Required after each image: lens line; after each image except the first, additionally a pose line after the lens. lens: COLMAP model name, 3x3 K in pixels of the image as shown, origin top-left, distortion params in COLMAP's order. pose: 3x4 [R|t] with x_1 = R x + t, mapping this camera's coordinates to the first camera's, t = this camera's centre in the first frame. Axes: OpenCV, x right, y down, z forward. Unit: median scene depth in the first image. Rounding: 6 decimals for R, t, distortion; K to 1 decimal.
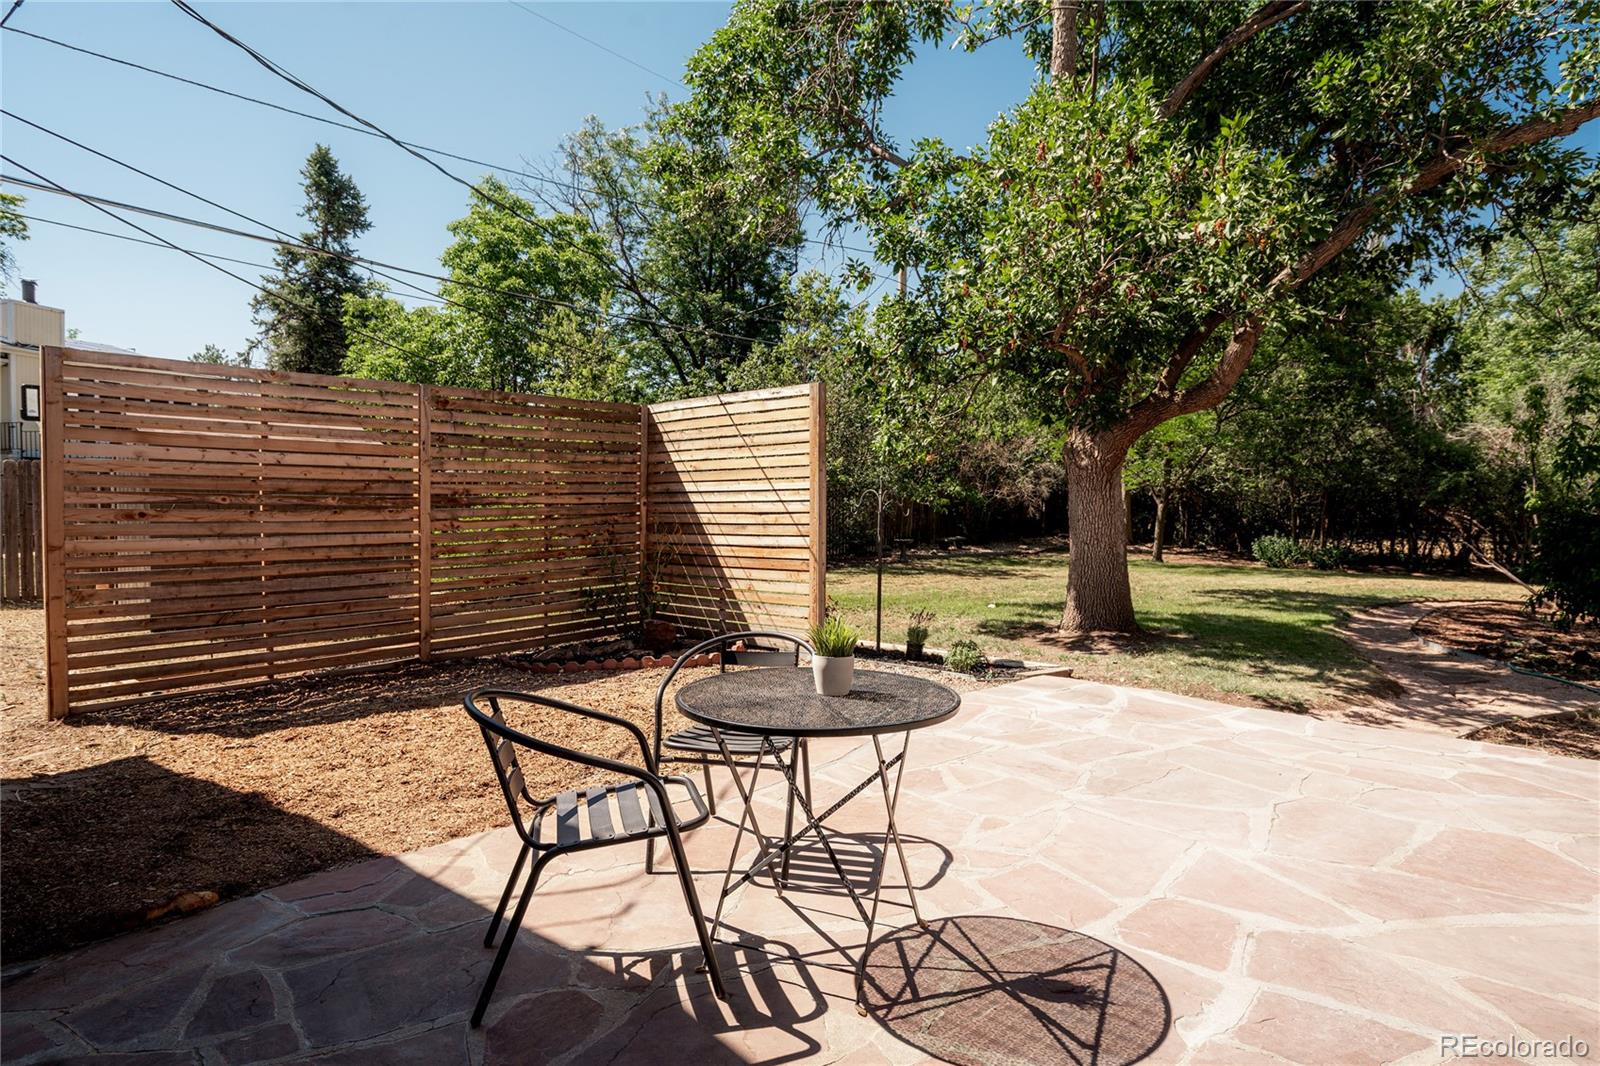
lens RADIAL K [[883.8, 0, 798.3], [0, 883.8, 541.9], [0, 0, 1]] dist [0.007764, -0.000919]
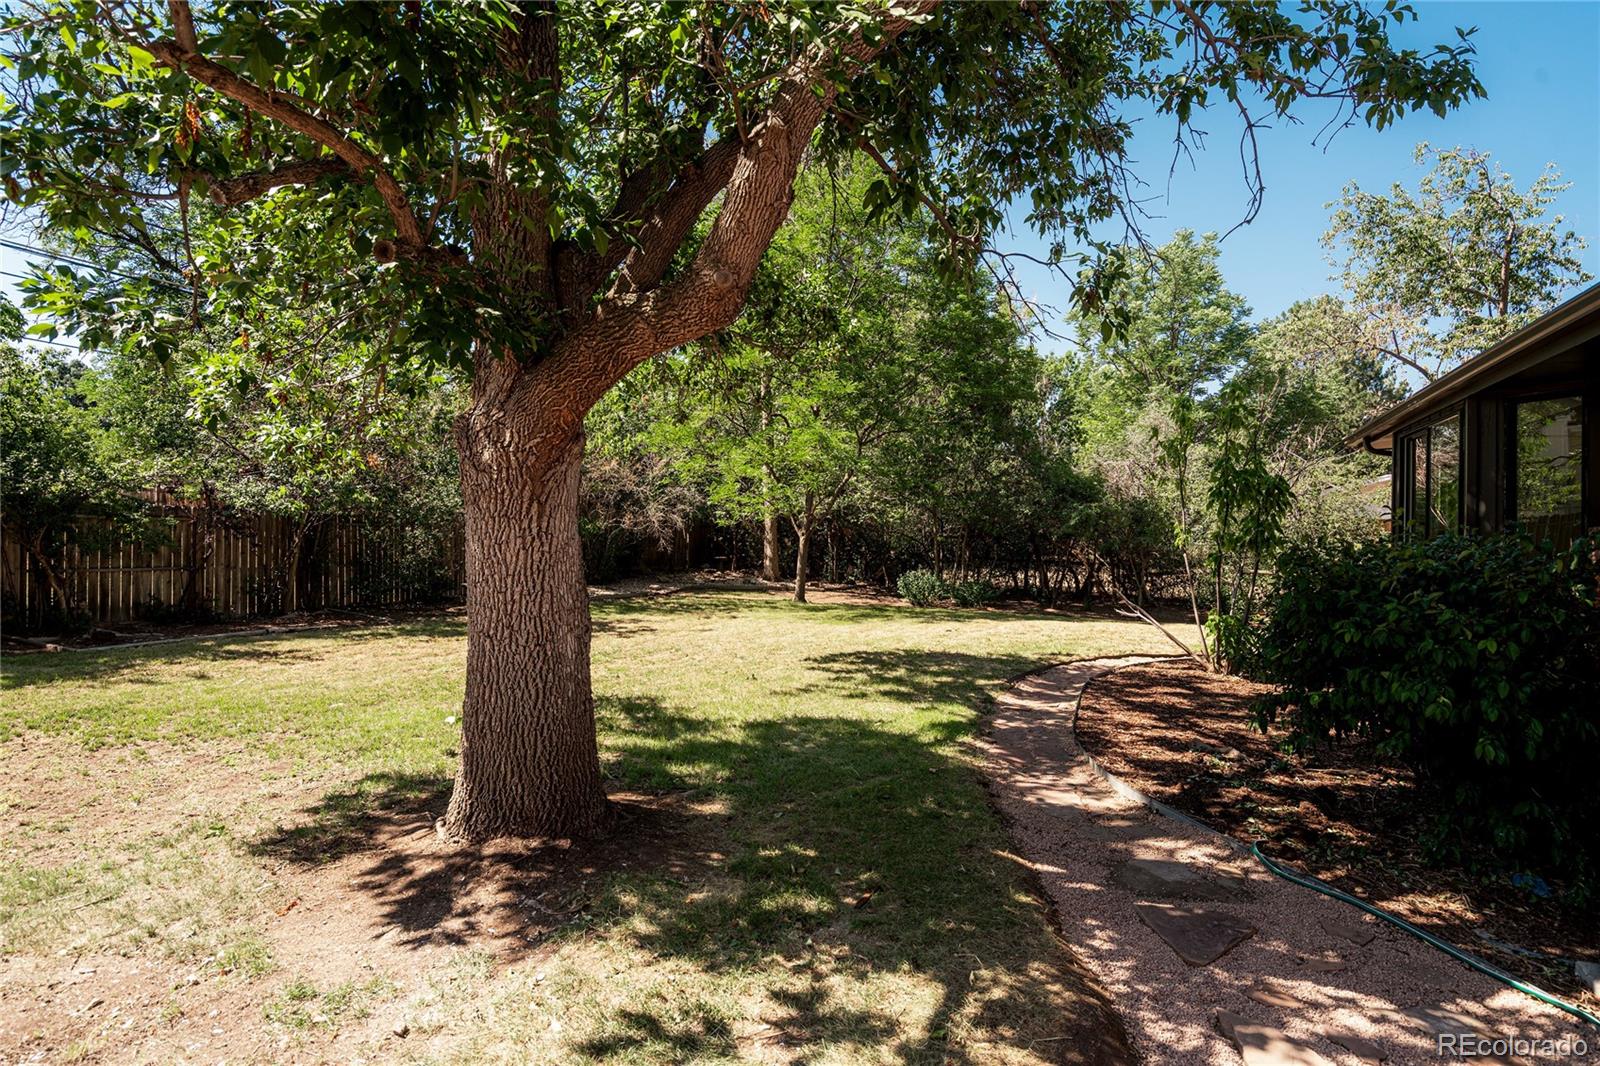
lens RADIAL K [[857.6, 0, 800.5], [0, 857.6, 529.9], [0, 0, 1]] dist [0.002113, 0.003495]
pose [[0.942199, 0.004505, 0.335024, 0.122040], [0.010966, 0.998959, -0.044274, -0.011410], [-0.334875, 0.045389, 0.941169, 0.197965]]
